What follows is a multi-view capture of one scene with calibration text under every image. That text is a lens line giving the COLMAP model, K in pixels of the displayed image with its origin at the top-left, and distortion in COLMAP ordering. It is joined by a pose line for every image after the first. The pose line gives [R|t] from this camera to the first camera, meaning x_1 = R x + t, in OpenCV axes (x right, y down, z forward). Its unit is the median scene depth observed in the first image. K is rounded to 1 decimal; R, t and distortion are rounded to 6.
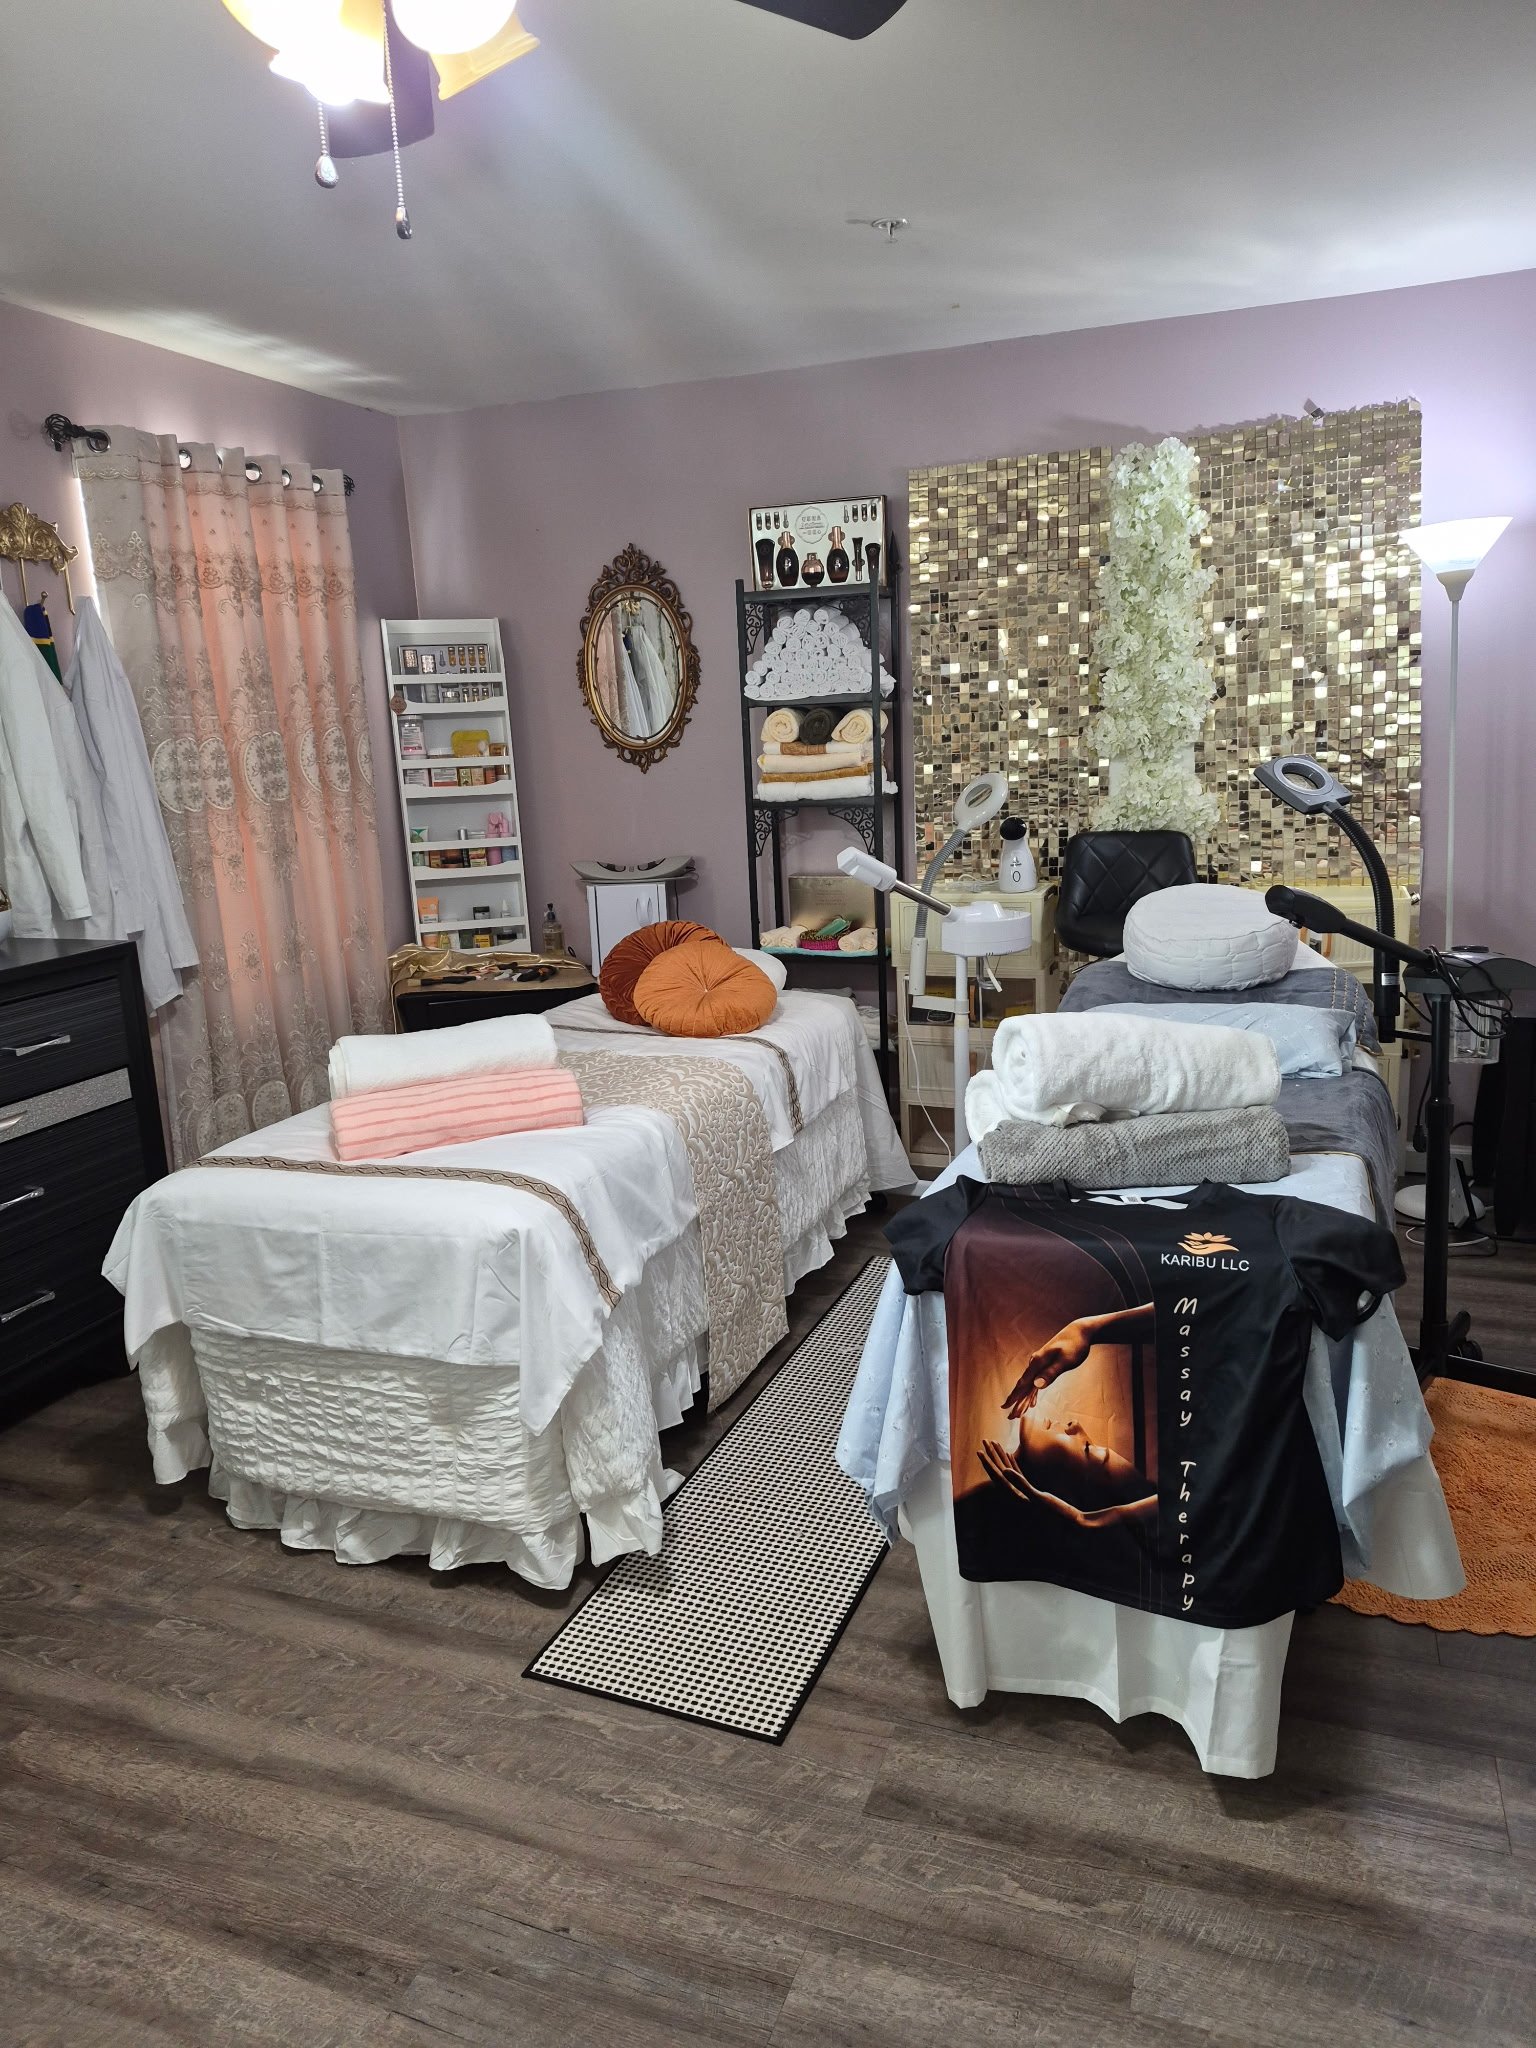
lens RADIAL K [[1431.6, 0, 777.7], [0, 1431.6, 1032.7], [0, 0, 1]] dist [0.125099, -0.189378]
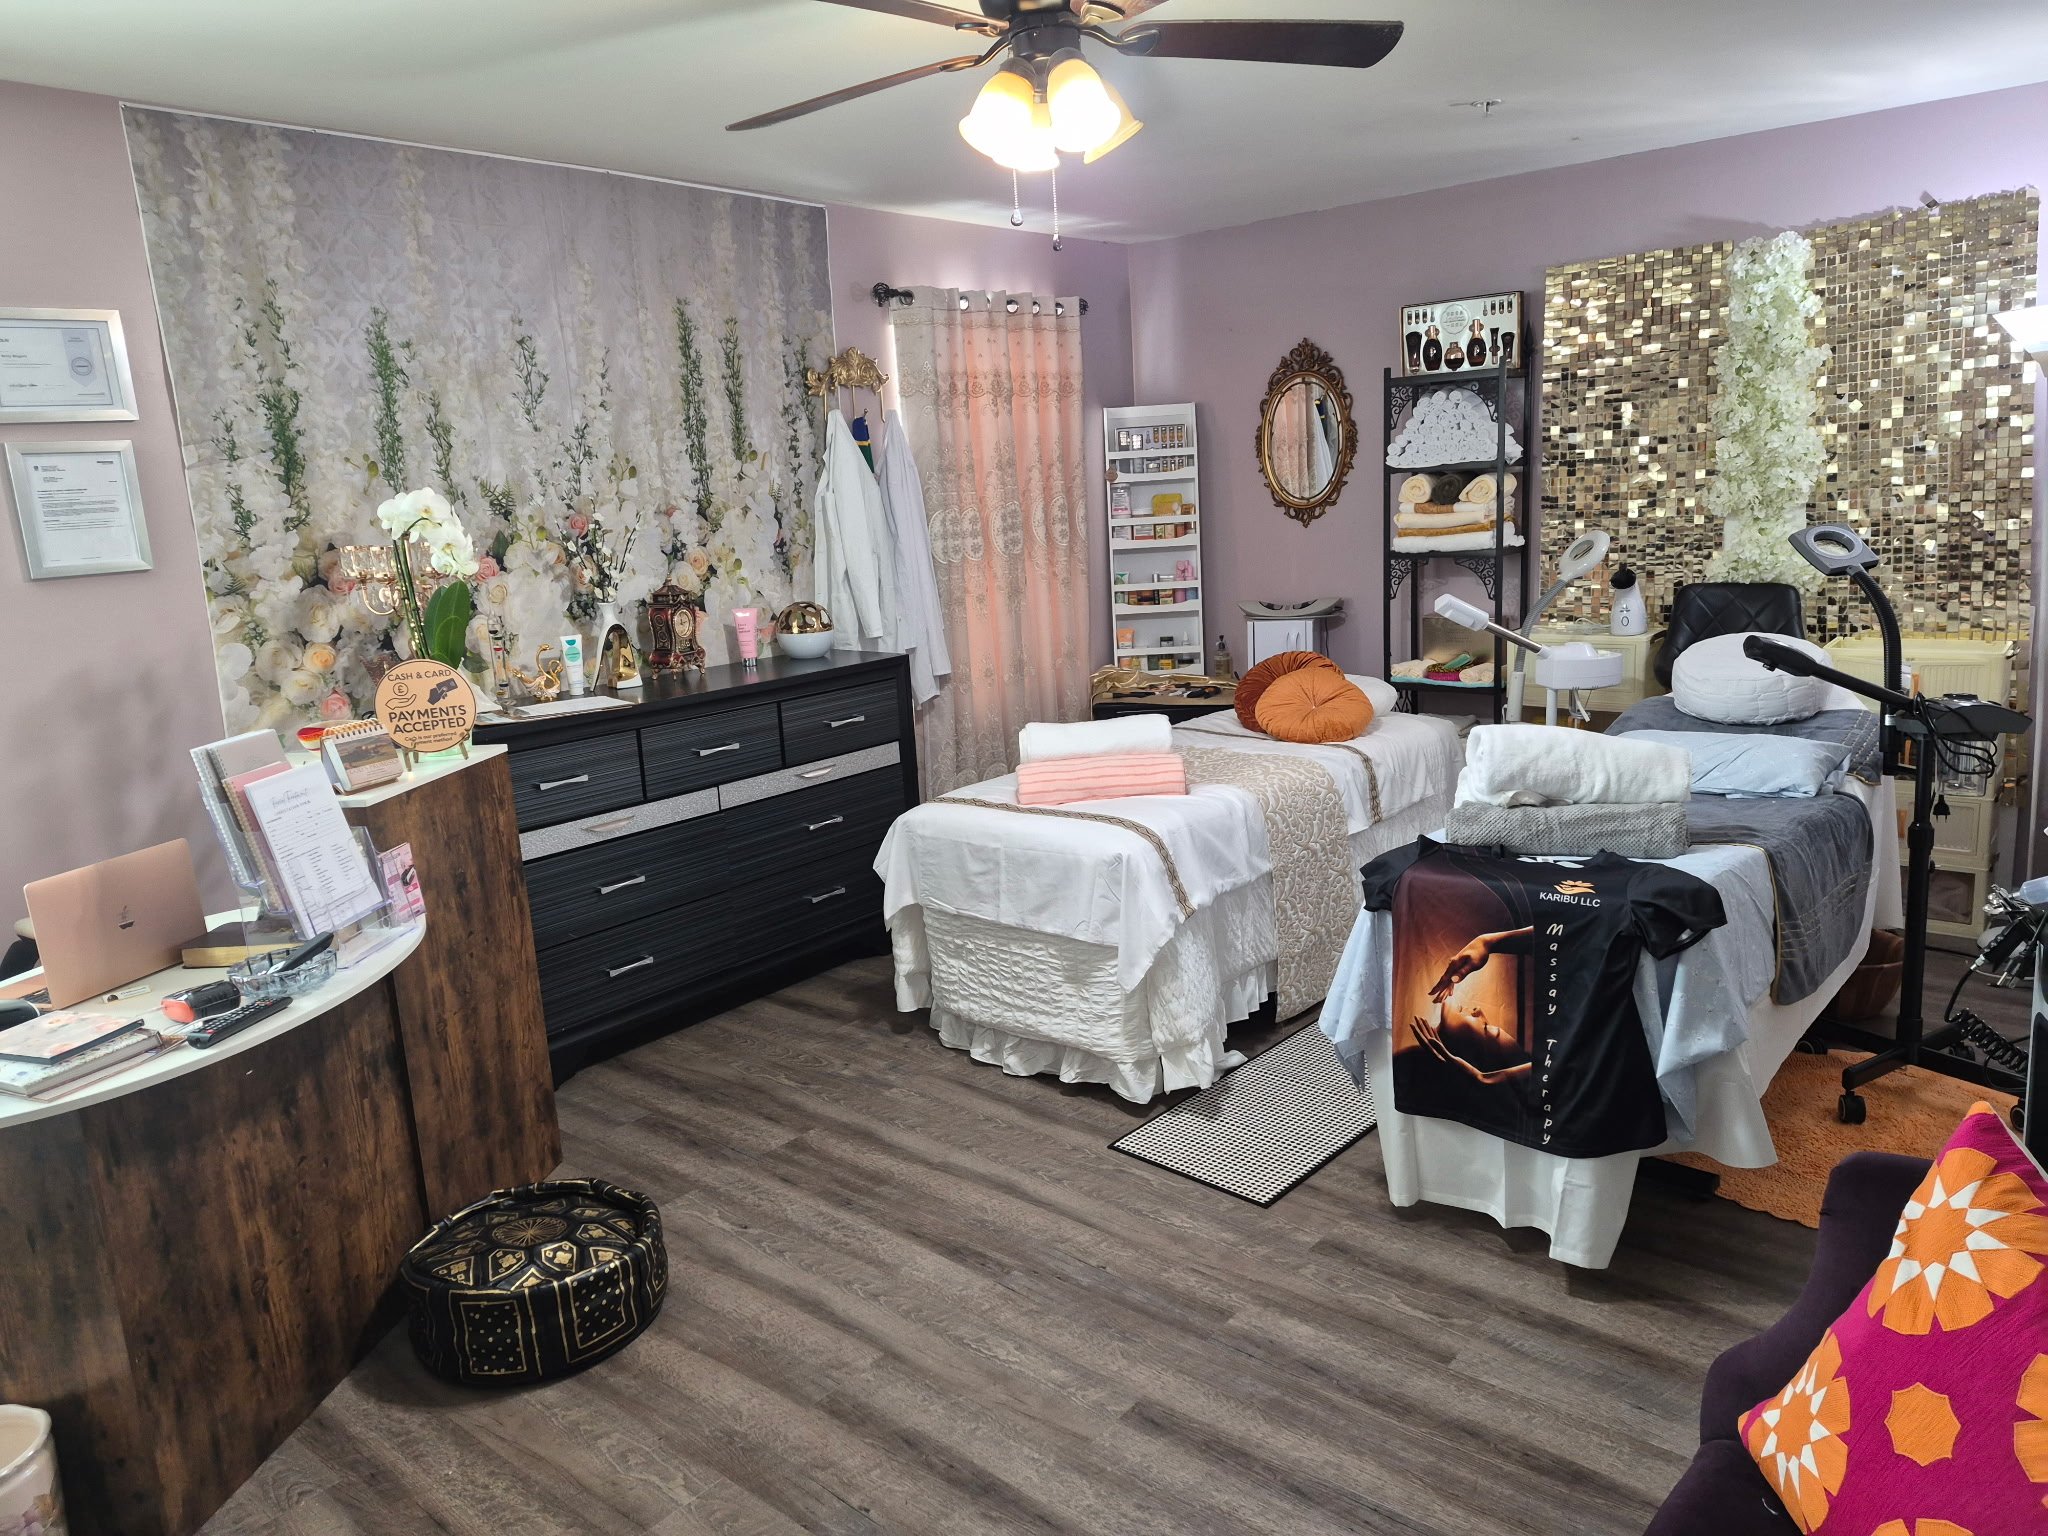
lens RADIAL K [[1431.6, 0, 1024.0], [0, 1431.6, 768.0], [0, 0, 1]] dist [0.125099, -0.189378]
pose [[0.939544, 0.059839, -0.337159, 0.179488], [-0.059217, 0.998171, 0.012140, 0.030319], [0.337269, 0.008559, 0.941369, -0.350846]]
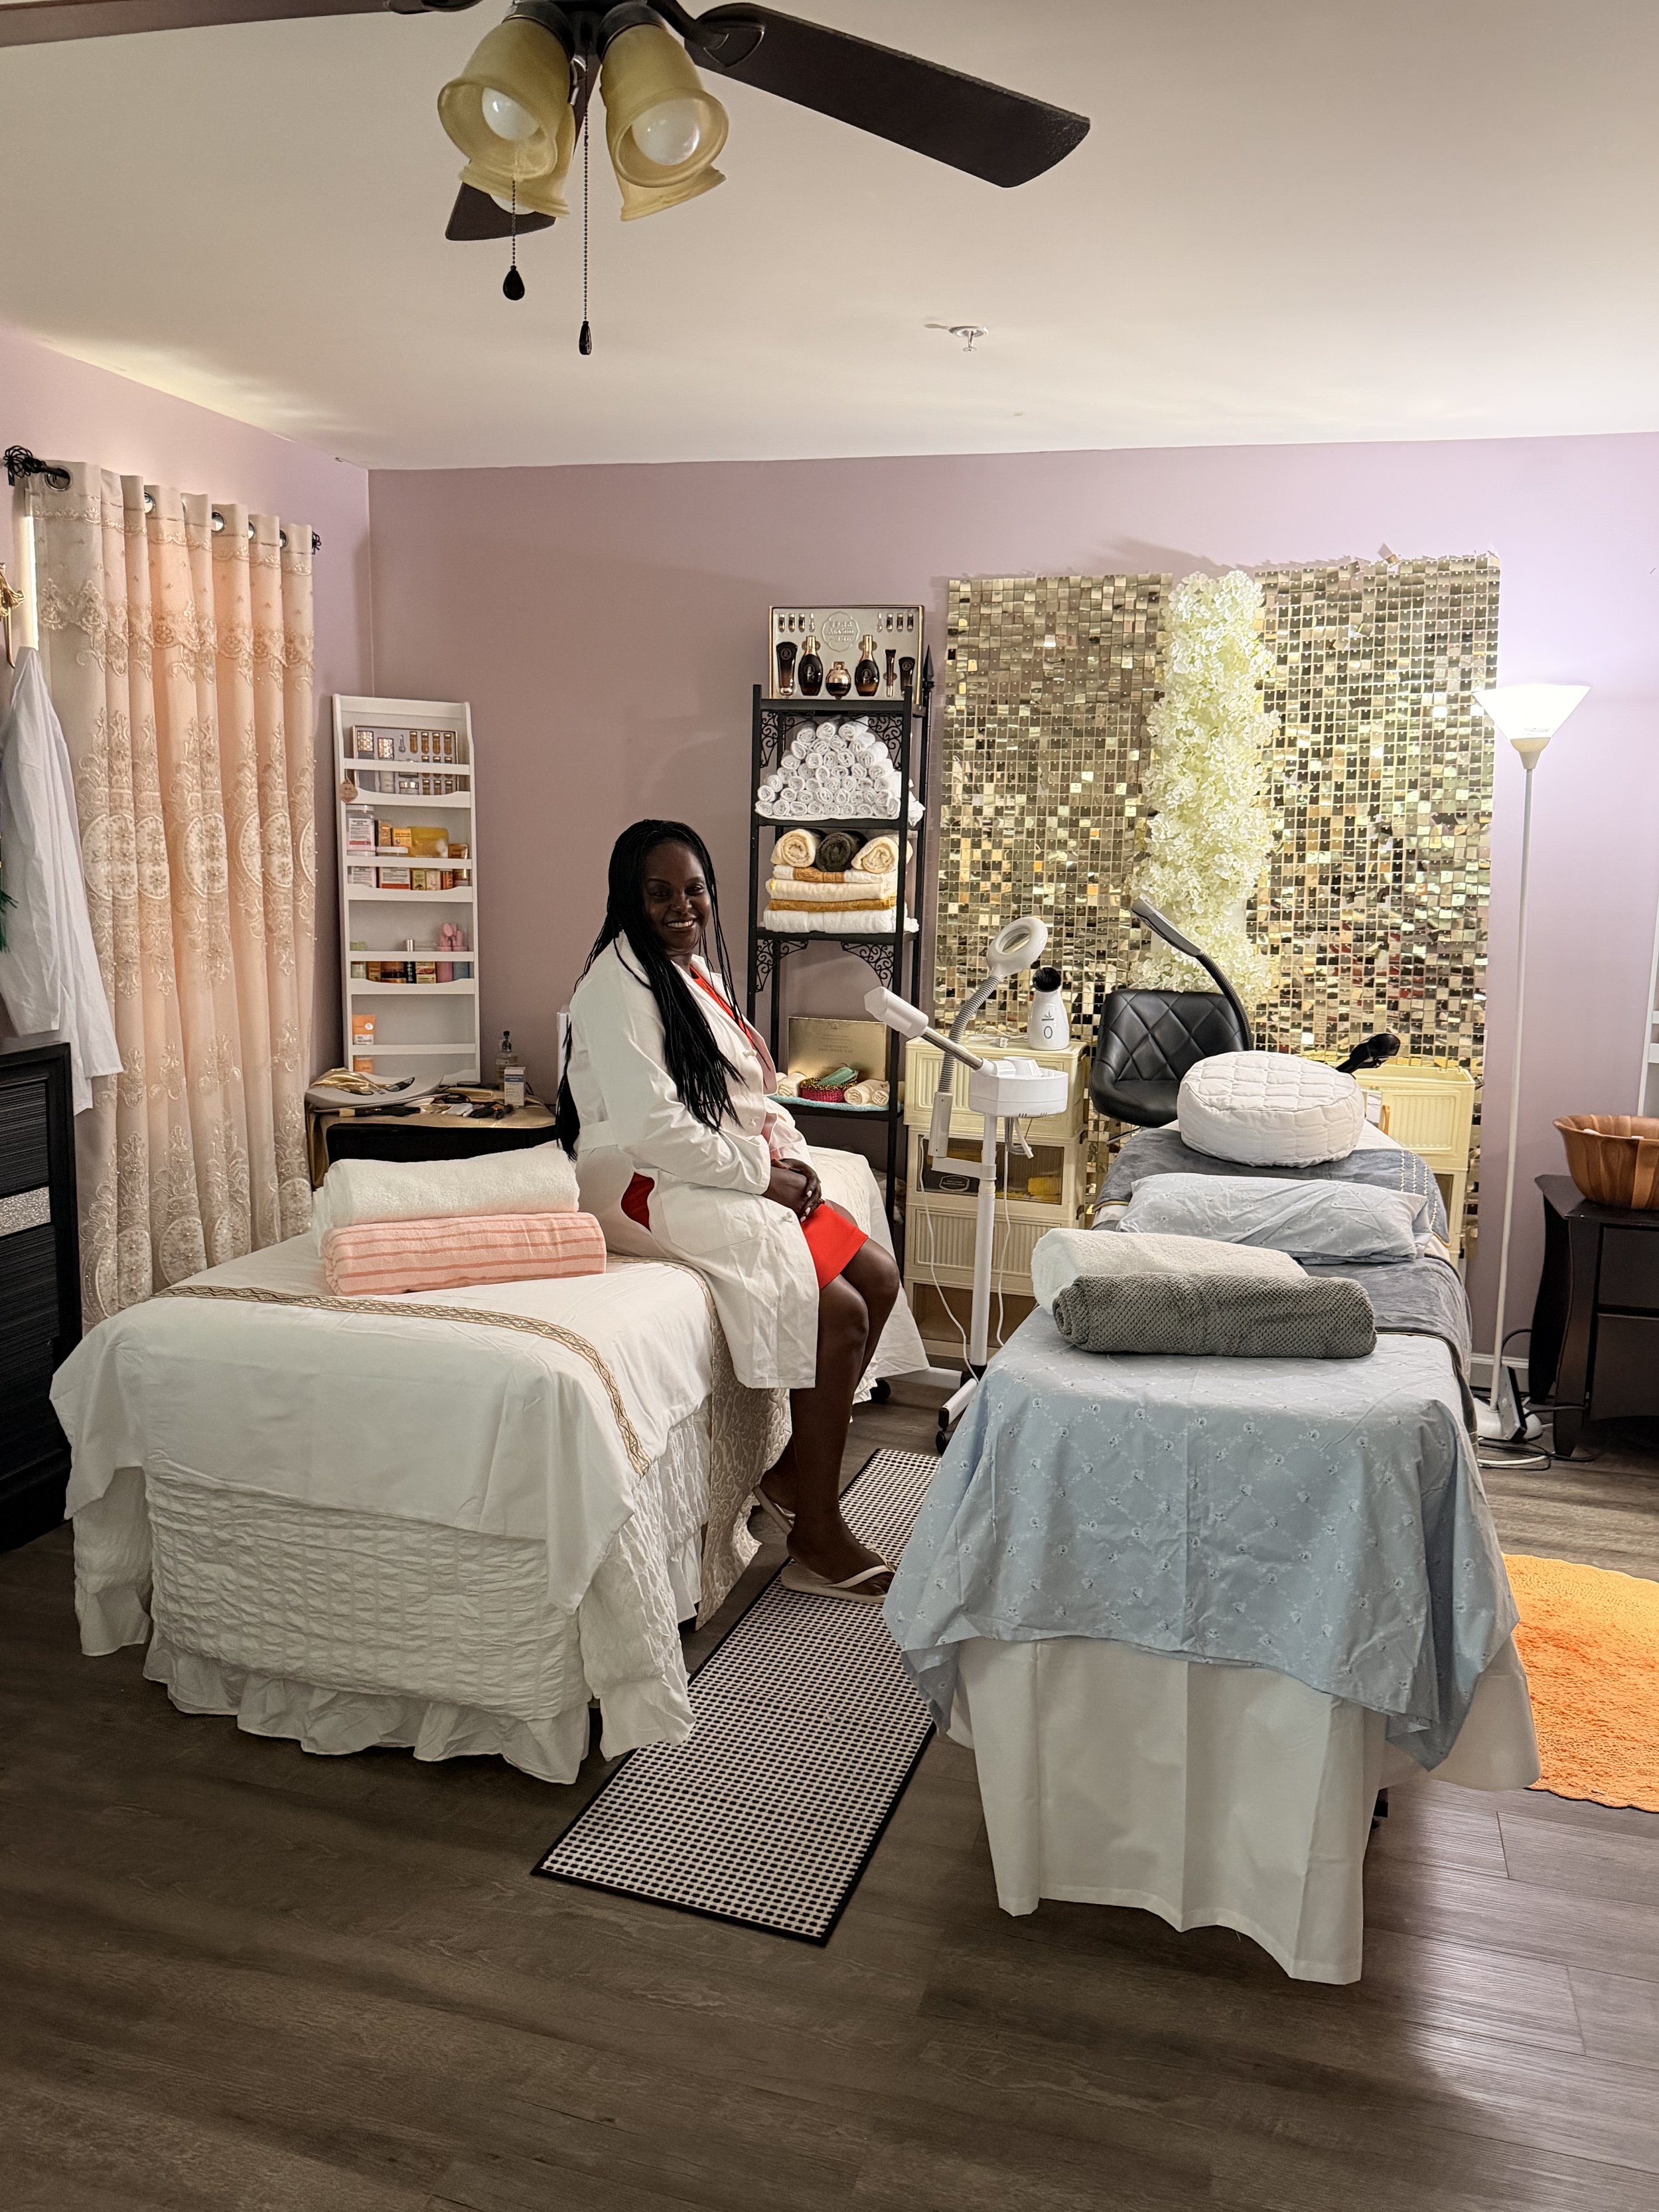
lens RADIAL K [[1742.4, 0, 827.2], [0, 1742.4, 1115.7], [0, 0, 1]] dist [0.152514, -0.289393]
pose [[0.995012, 0.057958, 0.081187, -0.087735], [-0.053239, 0.996829, -0.059132, 0.023253], [-0.084357, 0.054515, 0.994943, -0.109981]]
